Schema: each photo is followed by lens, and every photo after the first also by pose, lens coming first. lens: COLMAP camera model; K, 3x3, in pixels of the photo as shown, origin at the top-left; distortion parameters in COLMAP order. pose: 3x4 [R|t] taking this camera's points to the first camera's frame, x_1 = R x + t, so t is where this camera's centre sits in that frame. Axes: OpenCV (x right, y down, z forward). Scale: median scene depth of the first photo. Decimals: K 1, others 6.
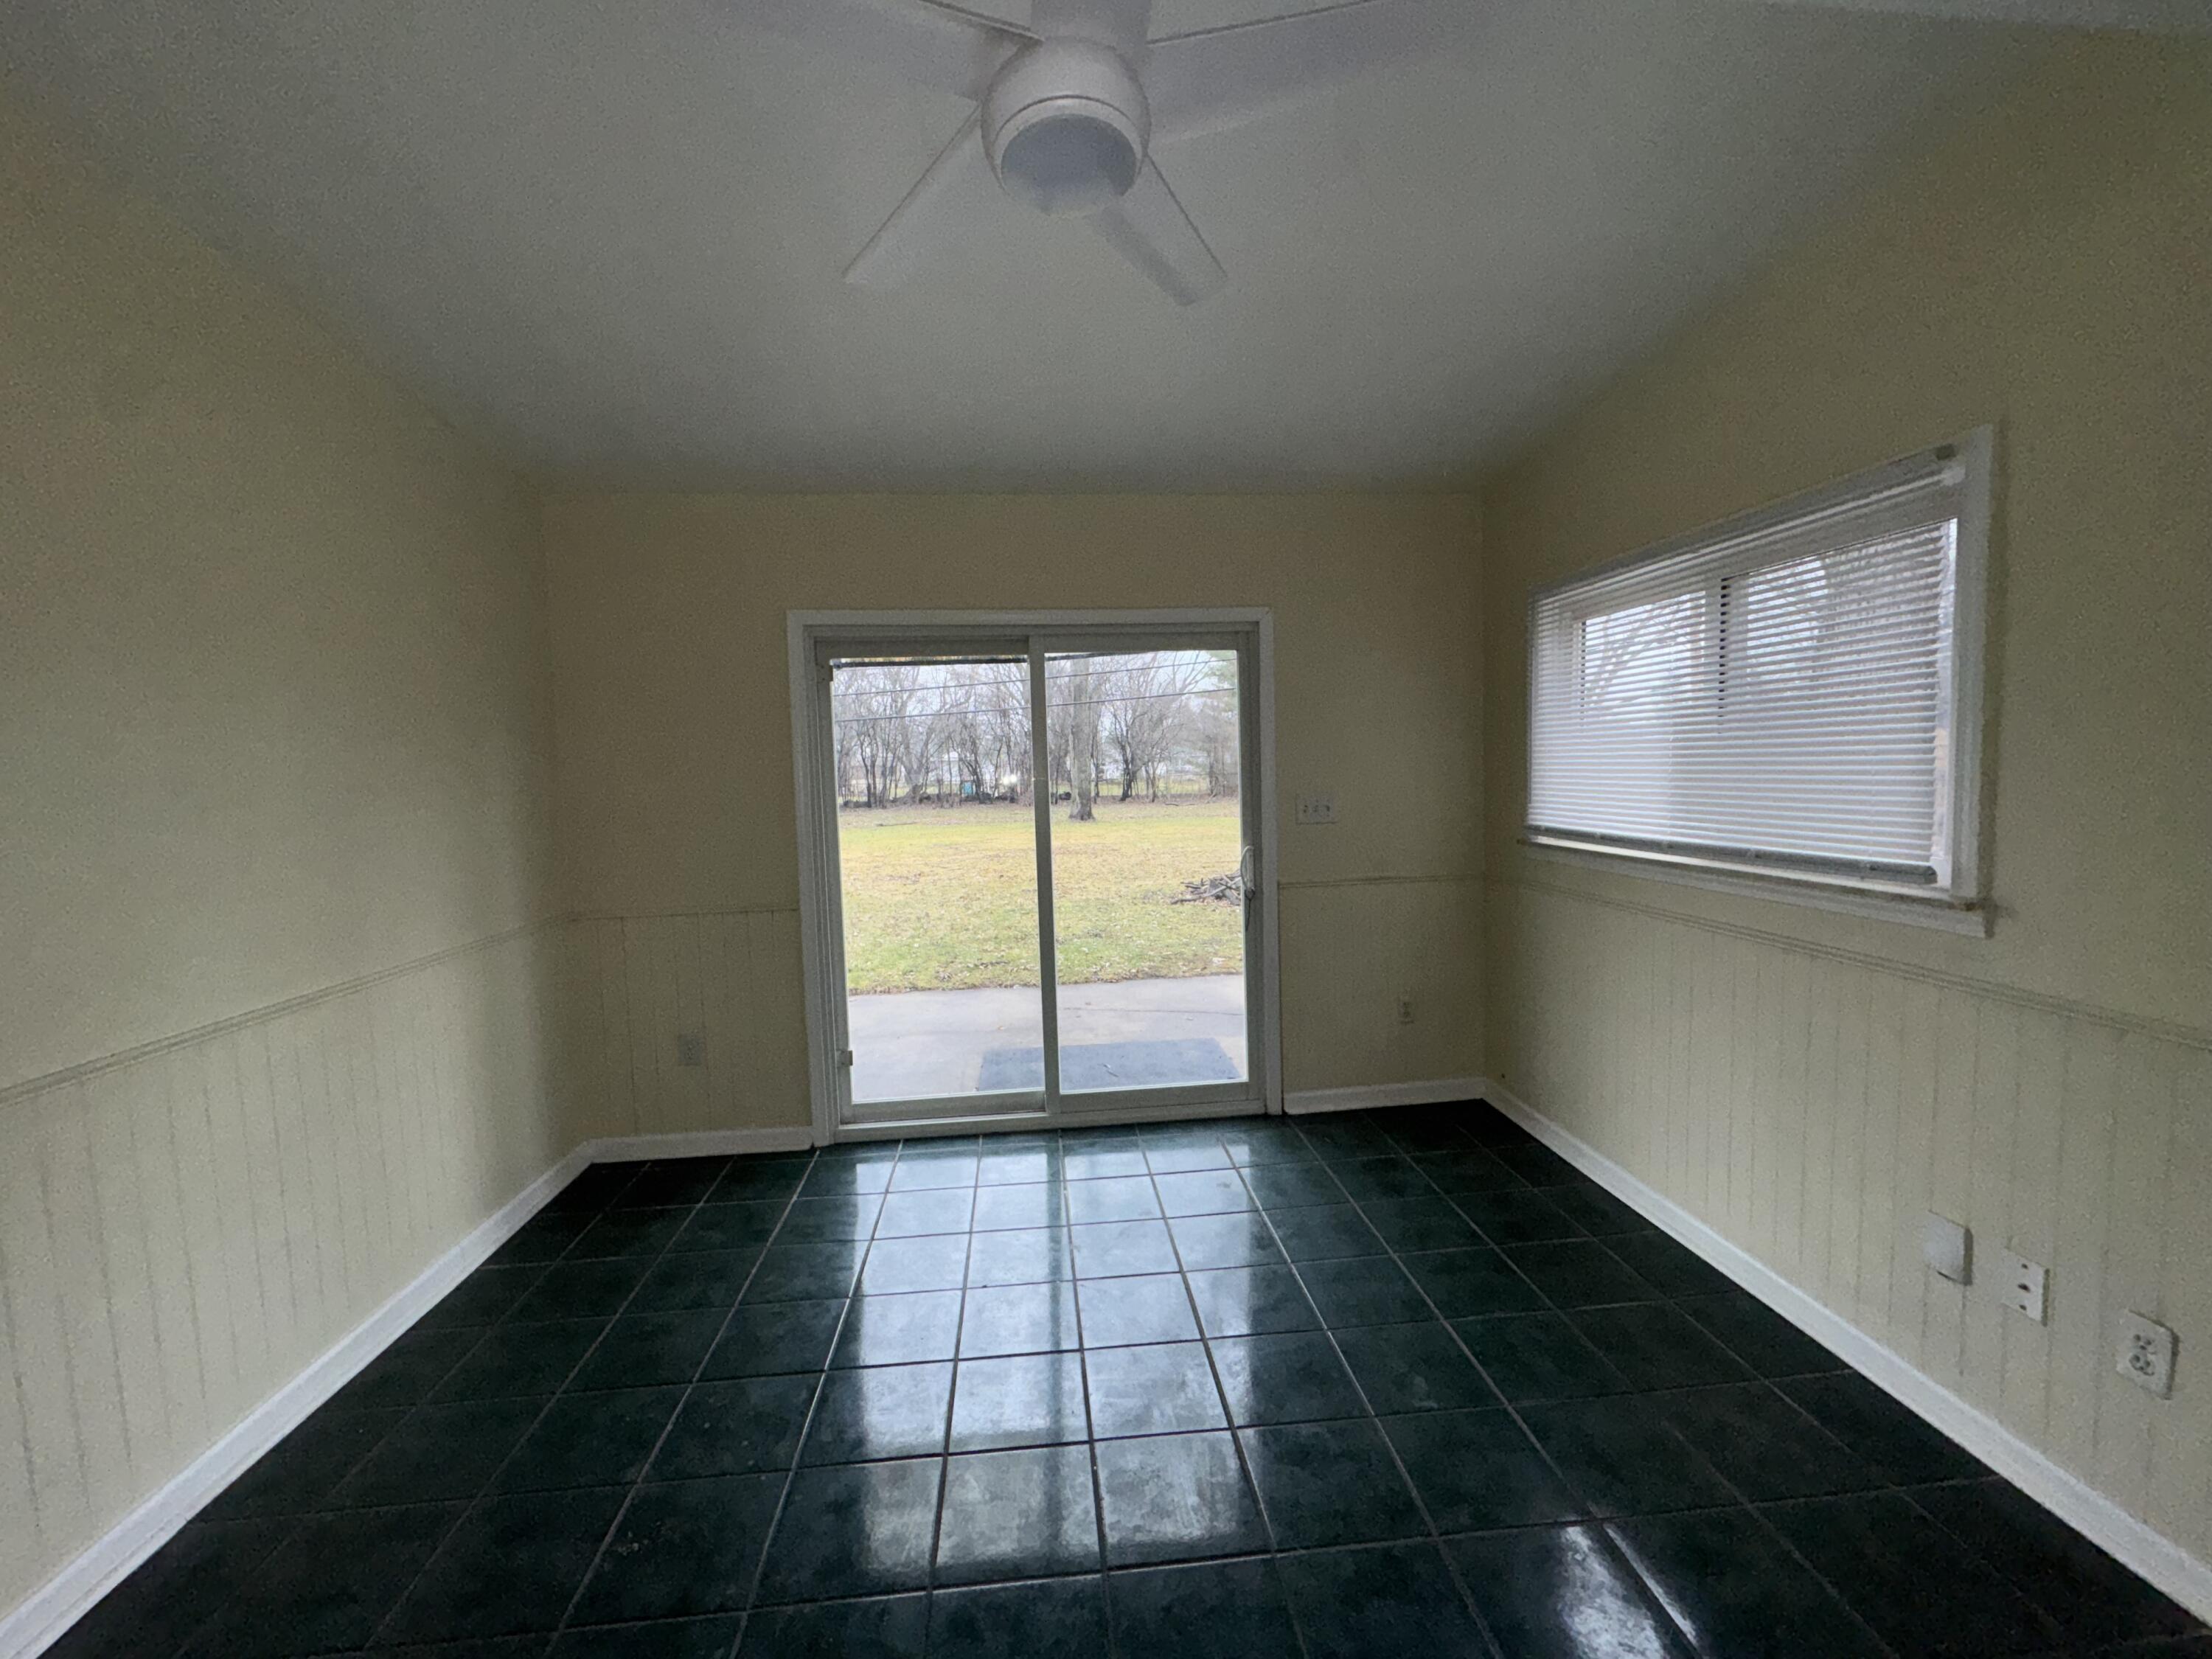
lens RADIAL K [[876.5, 0, 1096.5], [0, 876.5, 829.9], [0, 0, 1]] dist [0.001724, -0.000295]
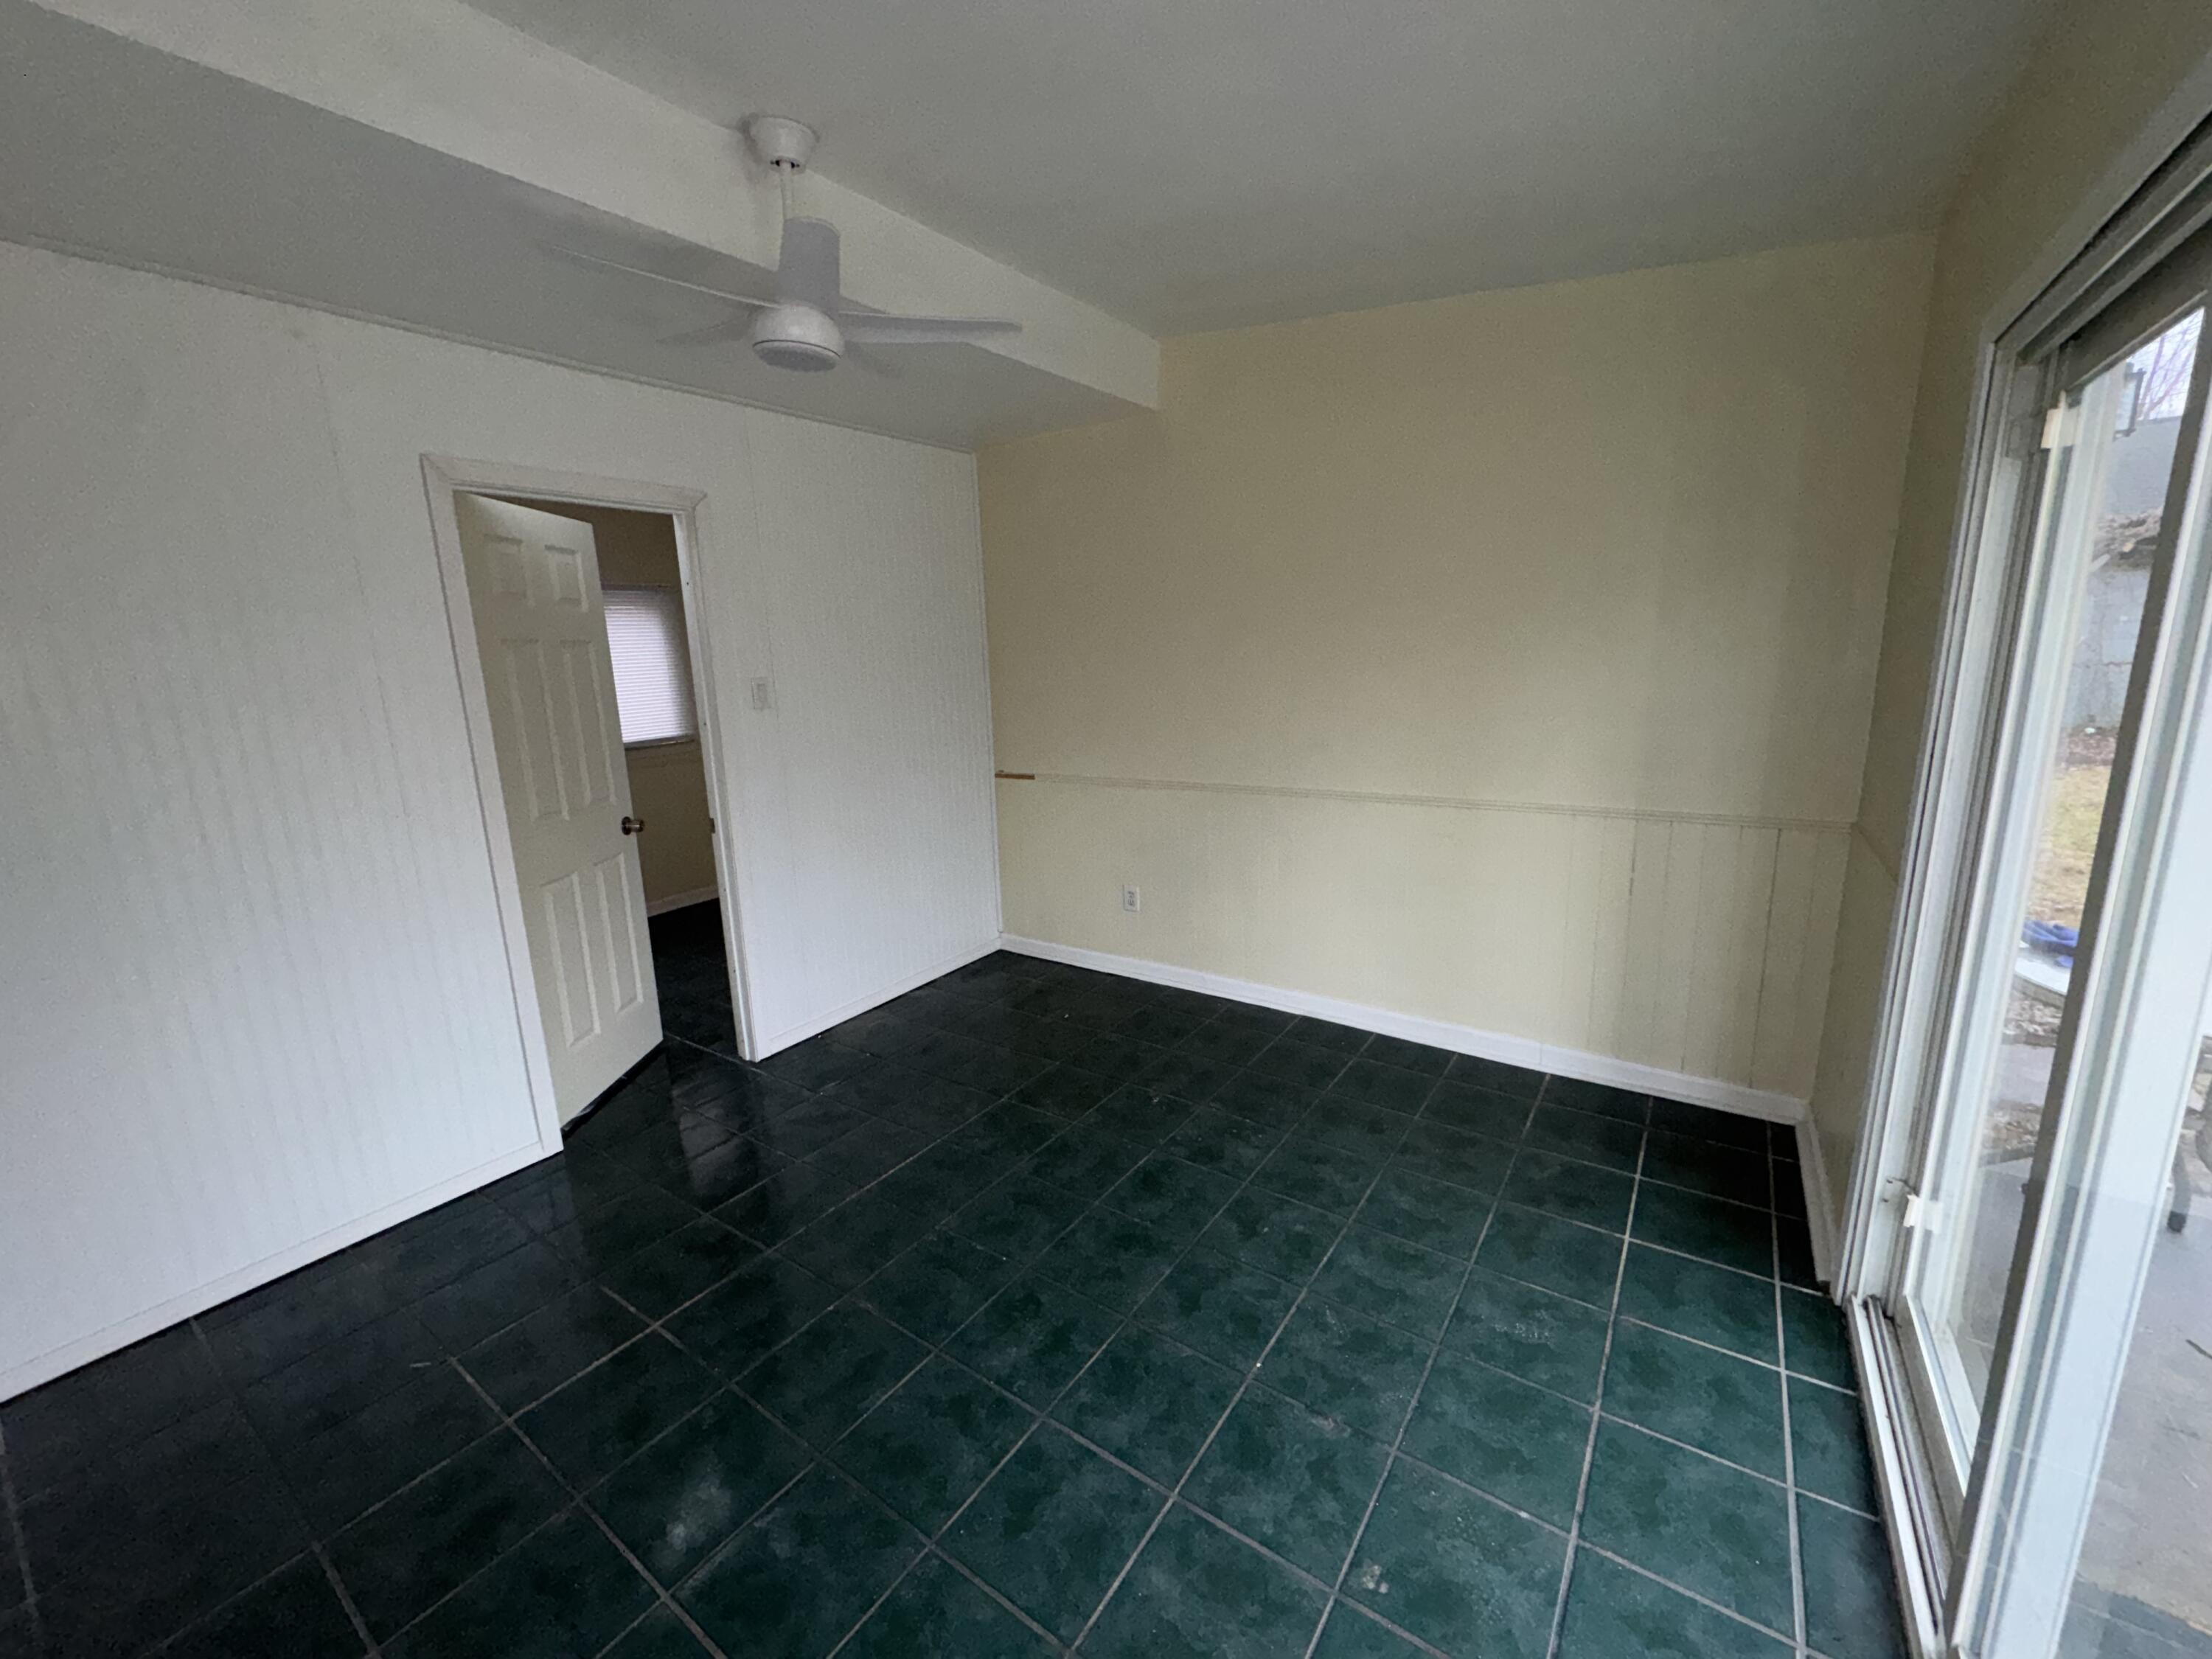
lens RADIAL K [[876.5, 0, 1104.0], [0, 876.5, 828.0], [0, 0, 1]] dist [0.001724, -0.000295]
pose [[-0.636722, 0.195415, -0.745921, 0.370271], [-0.006123, 0.966043, 0.258308, -0.090830], [0.771069, 0.169037, -0.613904, 0.917045]]
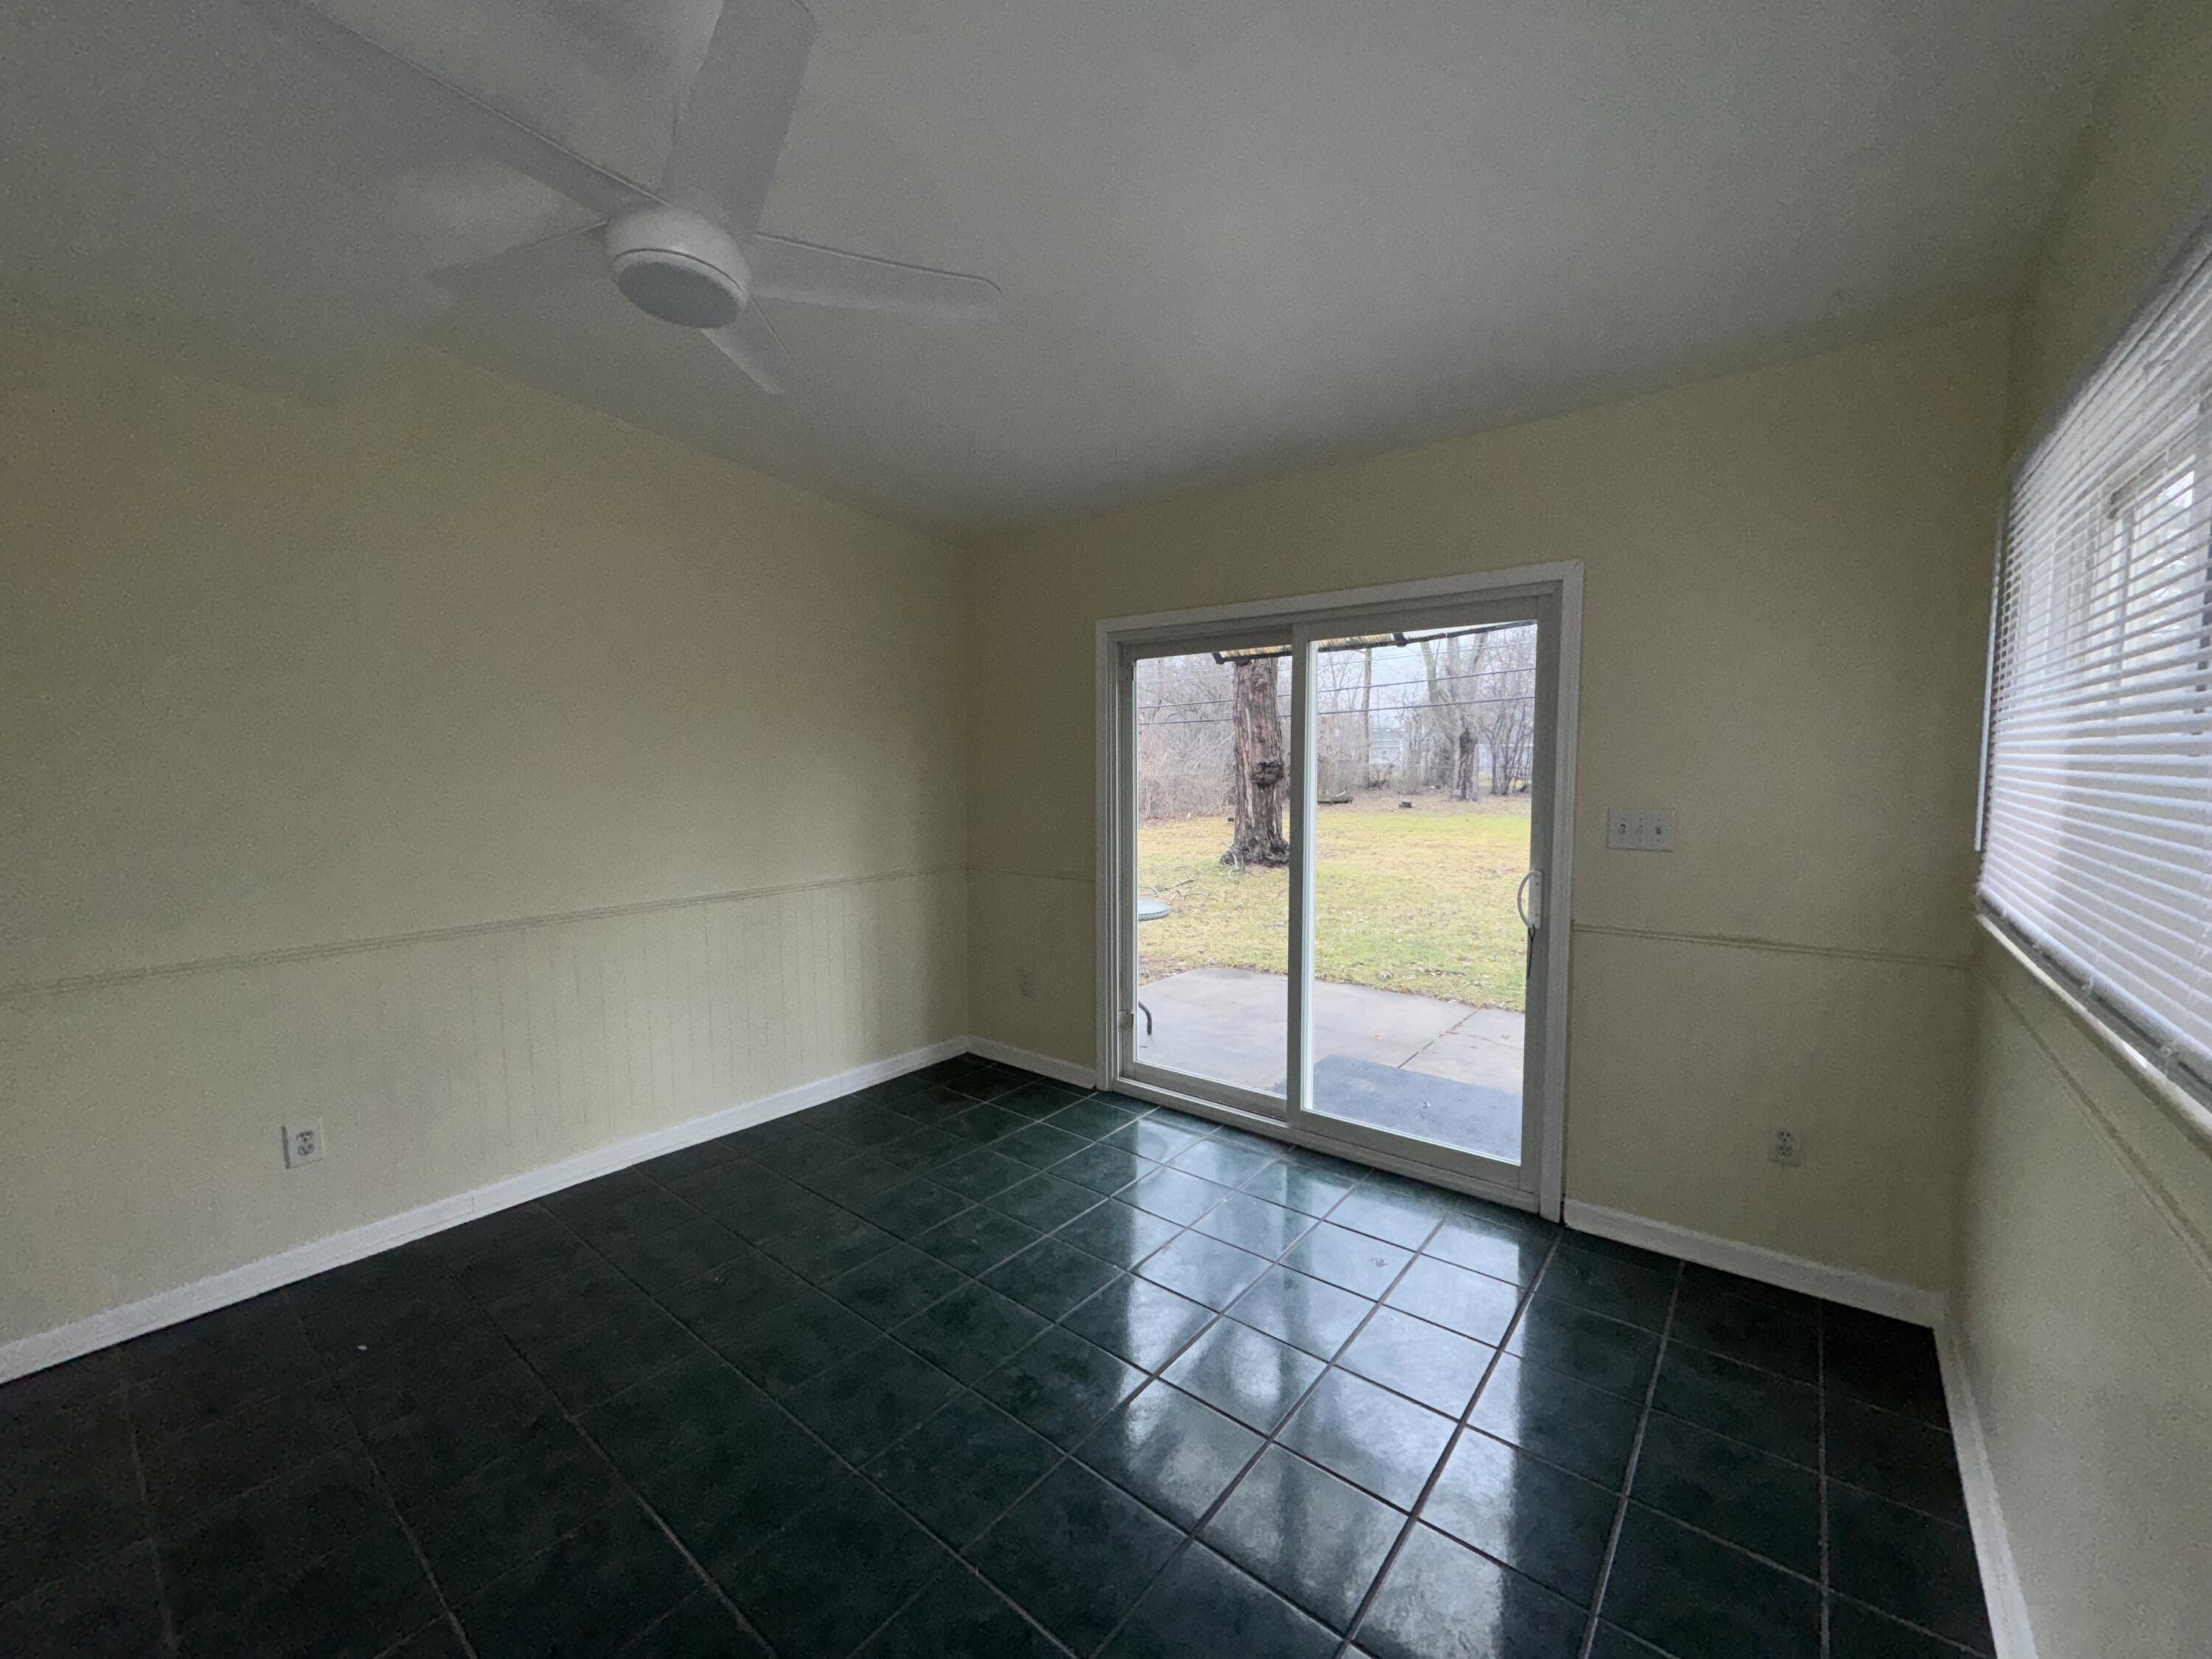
lens RADIAL K [[876.5, 0, 1107.2], [0, 876.5, 824.2], [0, 0, 1]] dist [0.001724, -0.000295]
pose [[0.720681, 0.075295, -0.689166, 0.443840], [-0.063595, 0.997073, 0.042432, -0.031698], [0.690343, 0.013247, 0.723360, 0.173319]]
